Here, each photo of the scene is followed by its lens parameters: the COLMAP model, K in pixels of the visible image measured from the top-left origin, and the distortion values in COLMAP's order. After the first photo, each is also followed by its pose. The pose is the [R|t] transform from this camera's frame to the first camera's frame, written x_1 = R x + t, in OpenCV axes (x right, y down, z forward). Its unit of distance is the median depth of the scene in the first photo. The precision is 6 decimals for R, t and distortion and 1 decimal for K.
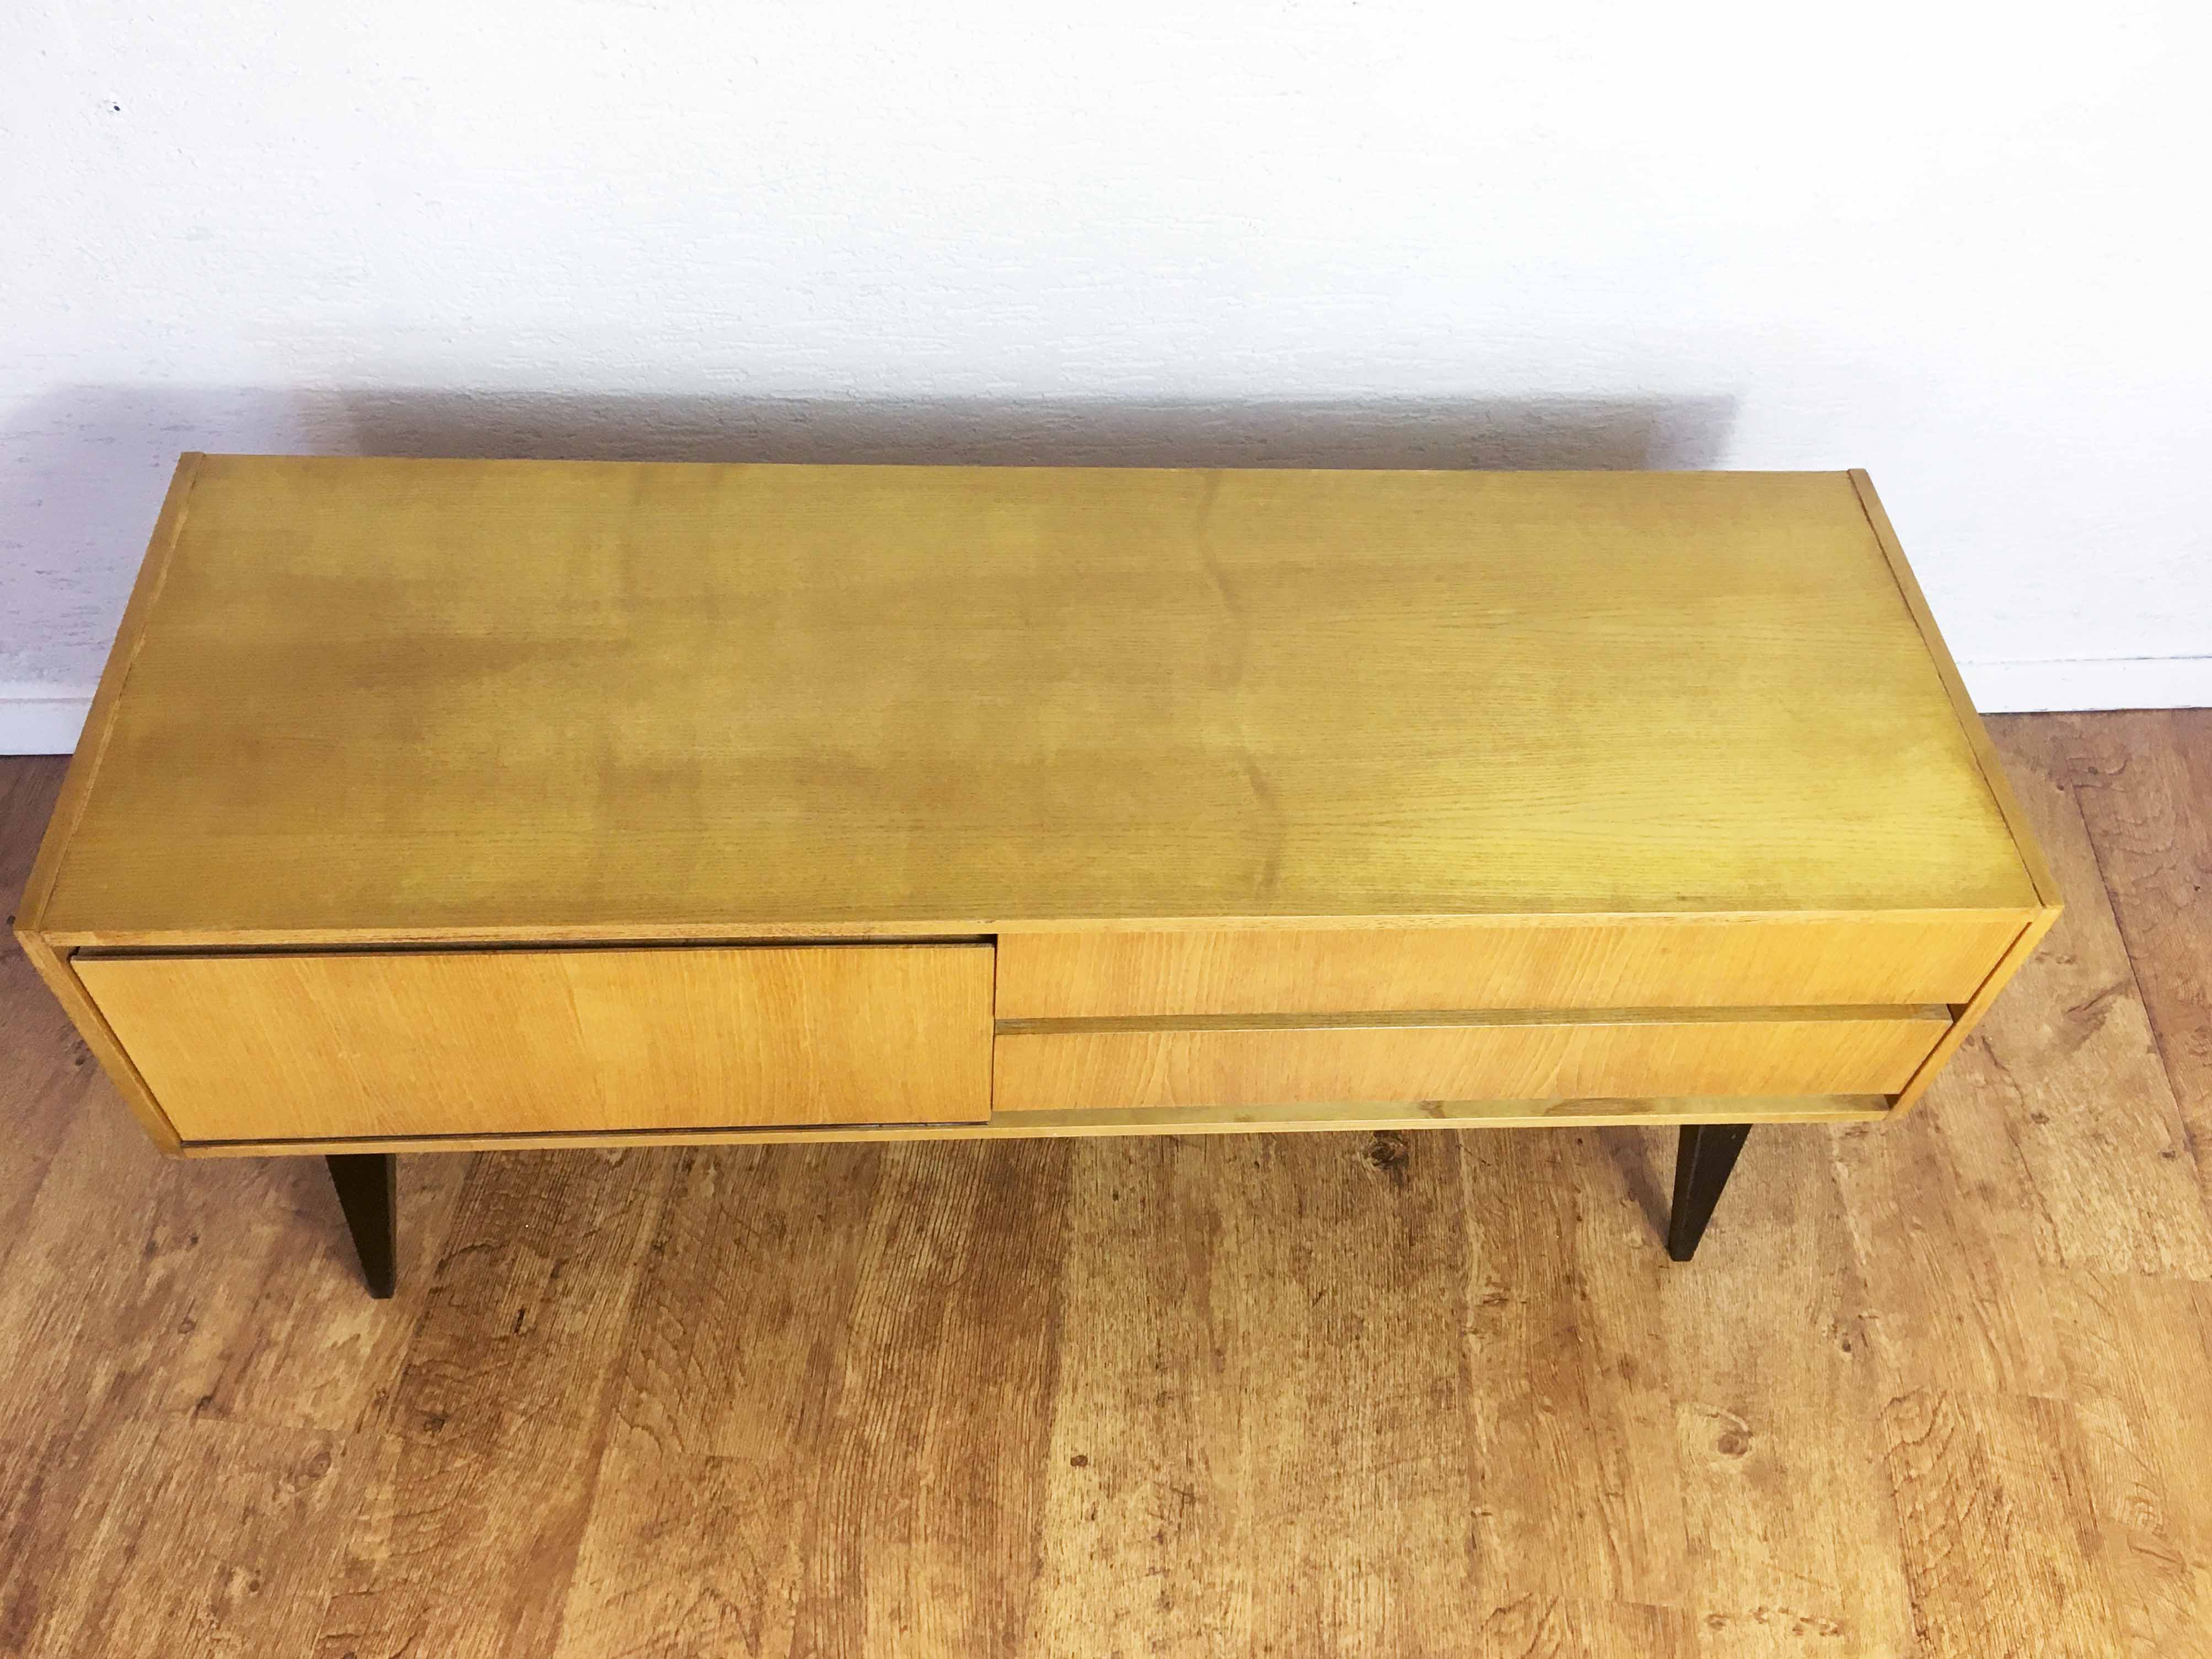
lens RADIAL K [[1887.3, 0, 1110.4], [0, 1887.3, 828.9], [0, 0, 1]] dist [0.090795, -0.141362]
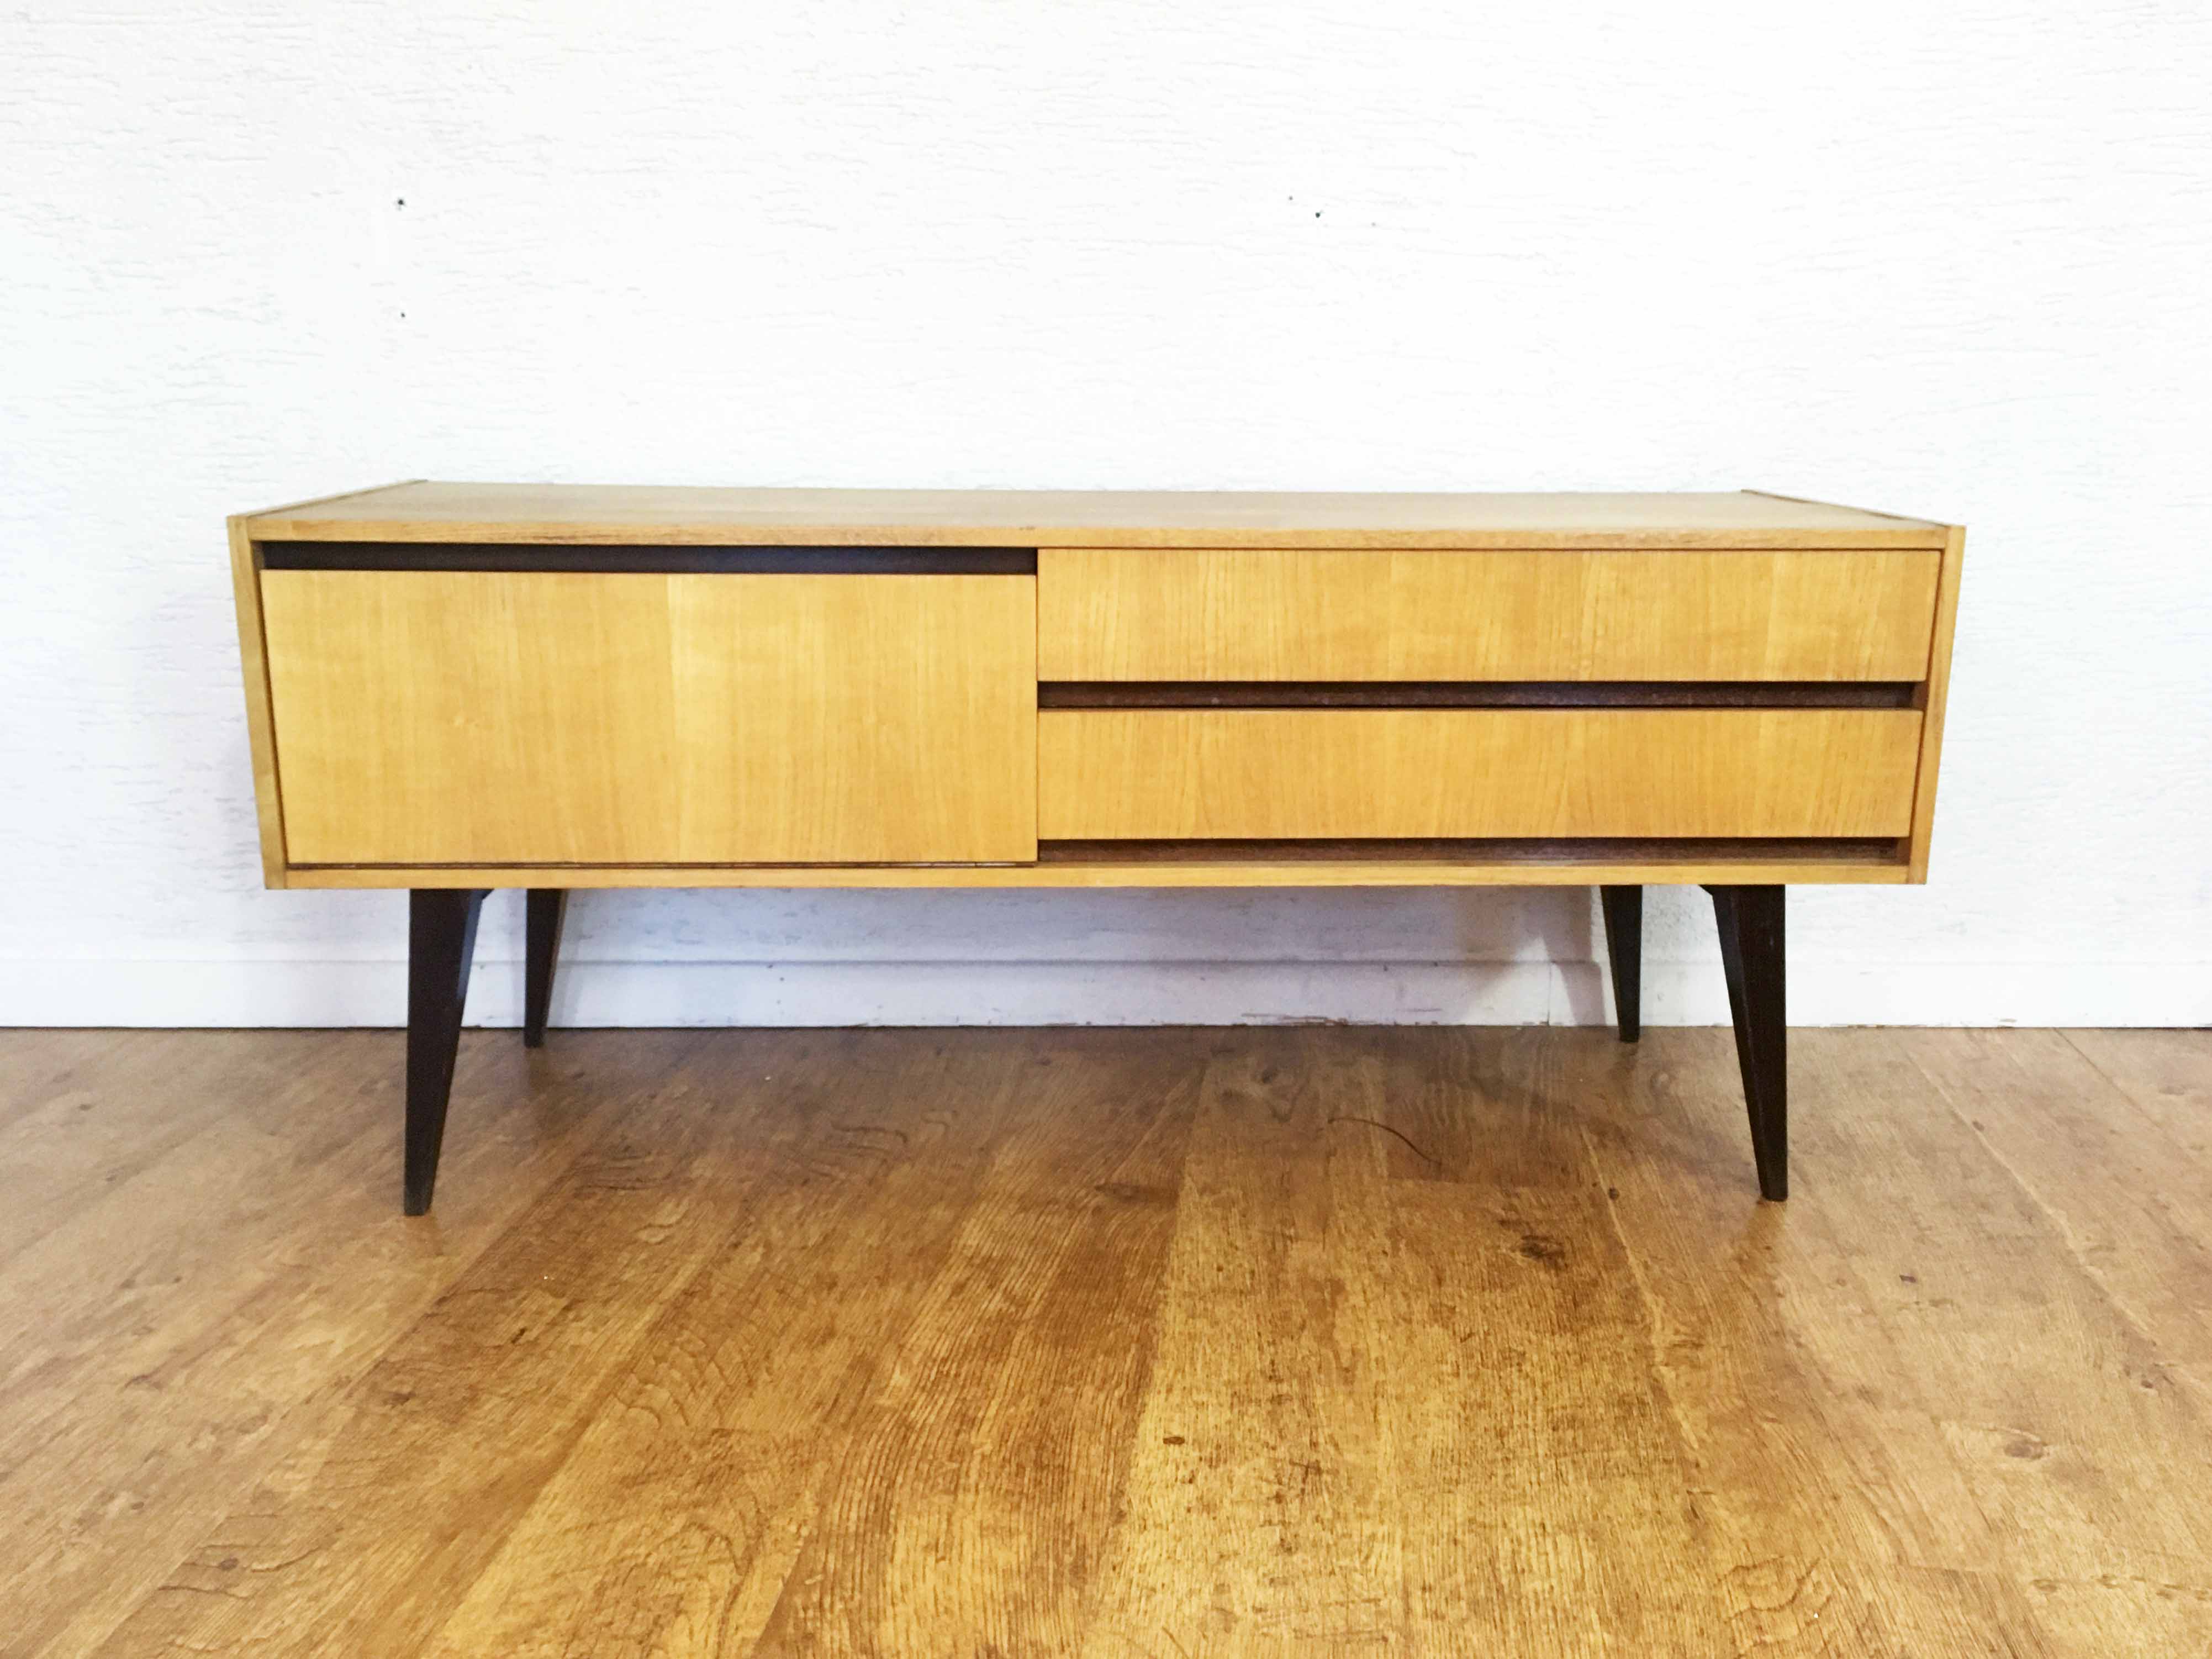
lens RADIAL K [[1887.6, 0, 1110.4], [0, 1887.6, 828.9], [0, 0, 1]] dist [0.090795, -0.141362]
pose [[0.997079, -0.039067, -0.065635, 0.019225], [-0.008675, 0.795820, -0.605471, 0.608605], [0.075888, 0.604272, 0.793156, 0.213063]]
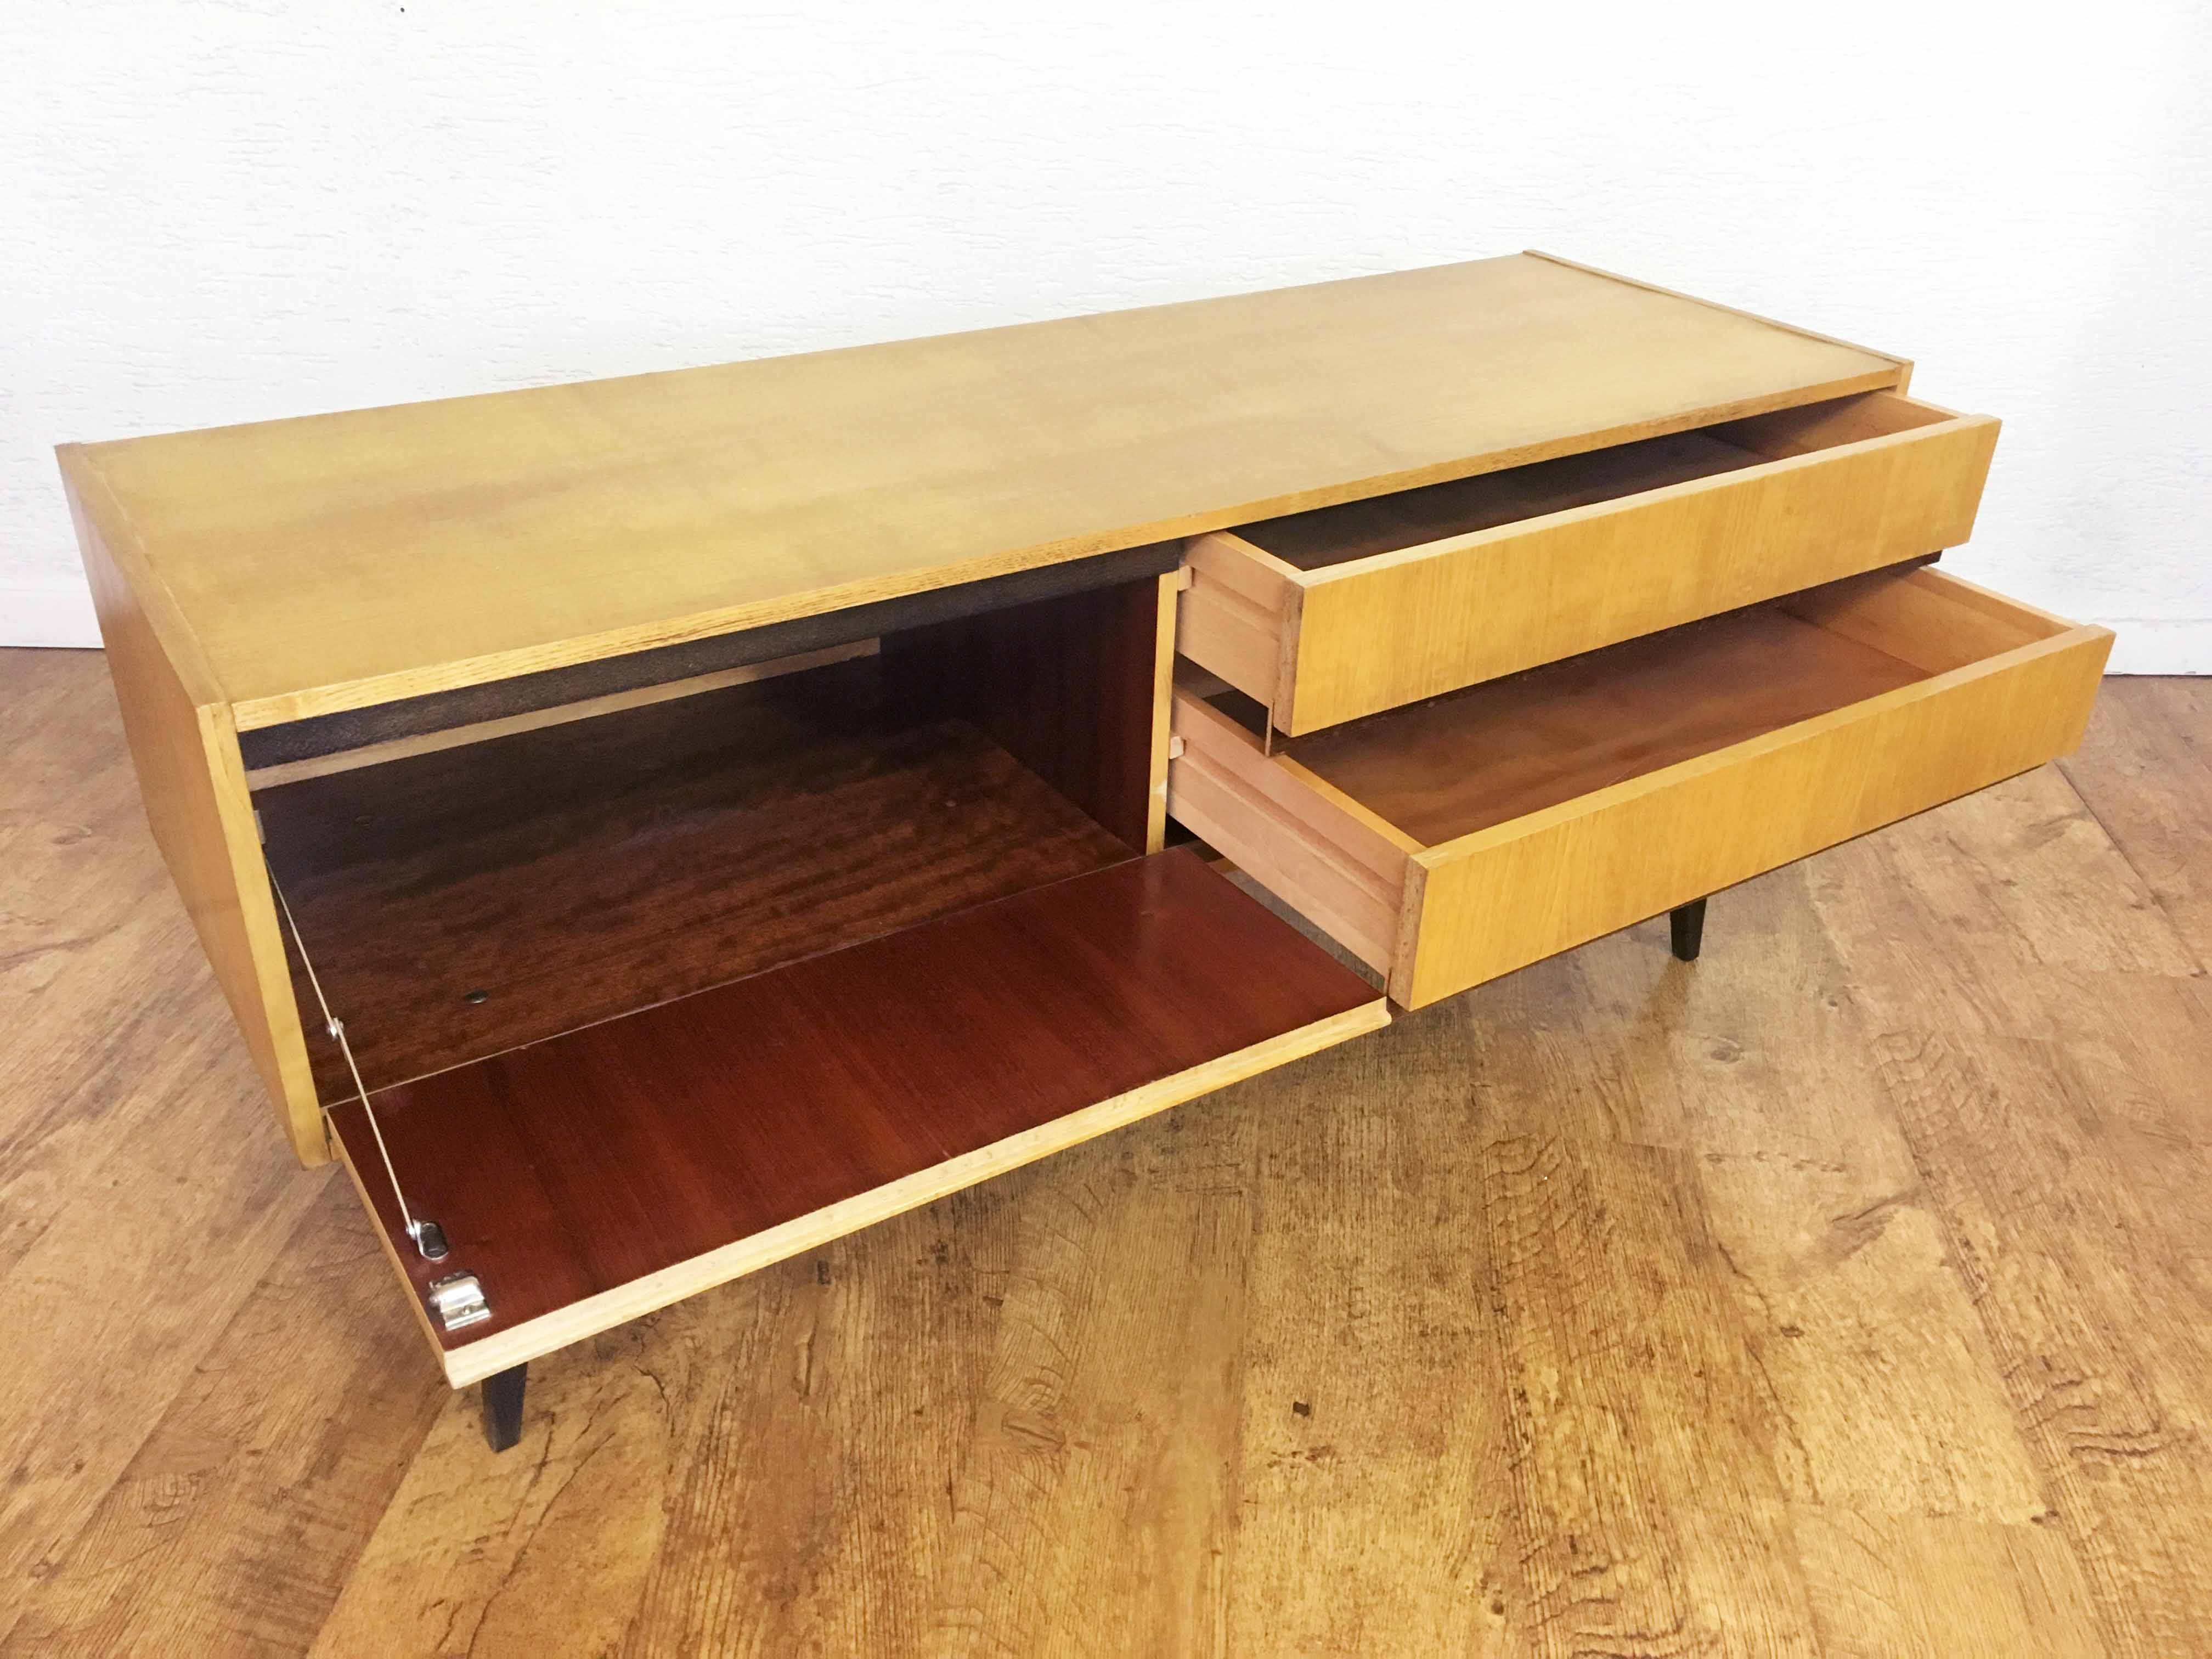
lens RADIAL K [[1863.4, 0, 1106.0], [0, 1863.4, 829.5], [0, 0, 1]] dist [0.090449, -0.148259]
pose [[0.998924, -0.006530, -0.045911, 0.037426], [-0.010887, 0.929340, -0.369064, 0.604469], [0.045077, 0.369167, 0.928269, -0.011275]]
